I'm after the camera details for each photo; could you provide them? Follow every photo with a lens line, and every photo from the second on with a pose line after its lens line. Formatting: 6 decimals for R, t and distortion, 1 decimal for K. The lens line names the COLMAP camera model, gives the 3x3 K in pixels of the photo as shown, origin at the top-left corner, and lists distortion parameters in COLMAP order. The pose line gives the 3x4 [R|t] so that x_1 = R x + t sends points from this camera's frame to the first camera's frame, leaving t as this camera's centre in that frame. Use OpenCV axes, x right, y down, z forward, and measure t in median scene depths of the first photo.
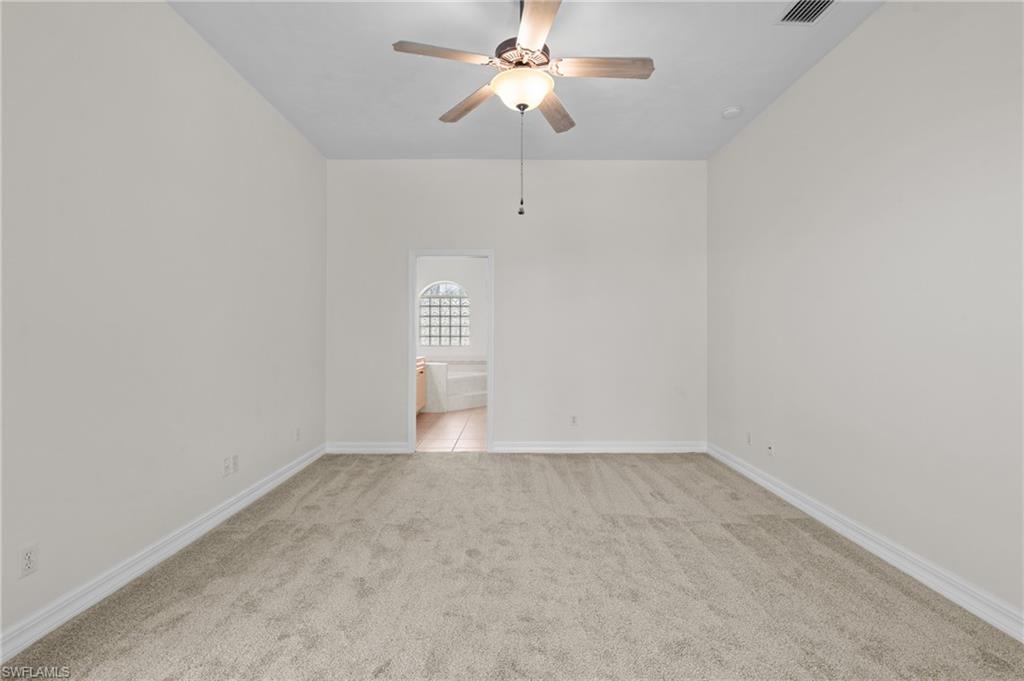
lens RADIAL K [[465.8, 0, 509.1], [0, 465.8, 334.3], [0, 0, 1]] dist [-0.002154, 0.000434]
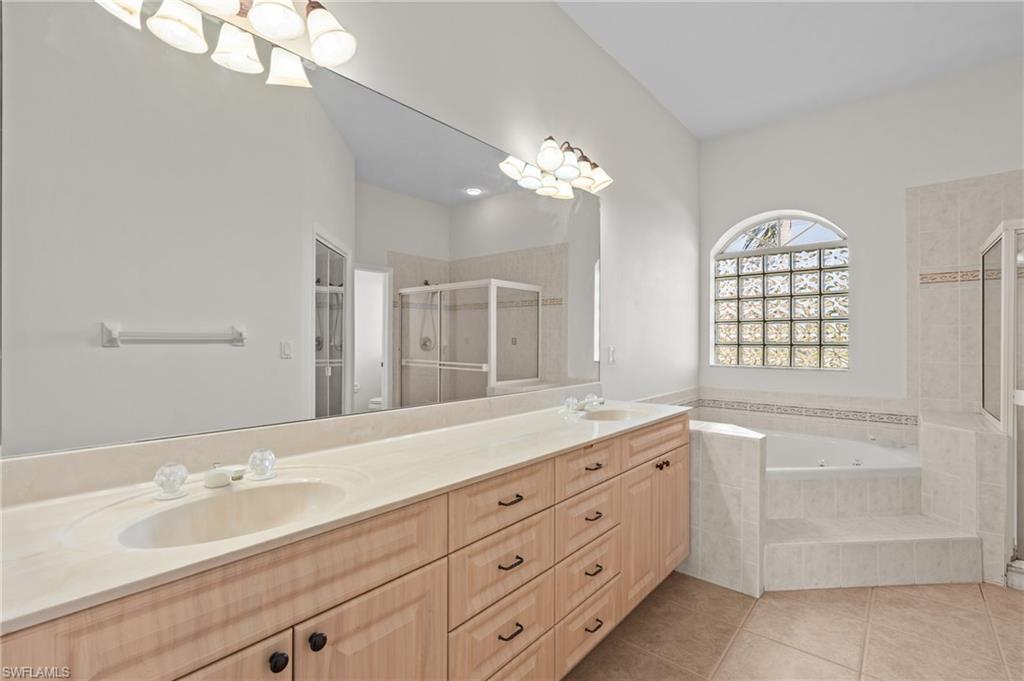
lens RADIAL K [[459.9, 0, 507.3], [0, 459.9, 338.4], [0, 0, 1]] dist [-0.005219, 0.000061]
pose [[0.754662, -0.001365, -0.656112, -0.095779], [0.001222, 0.999999, -0.000676, -0.002603], [0.656112, -0.000291, 0.754663, 1.020406]]
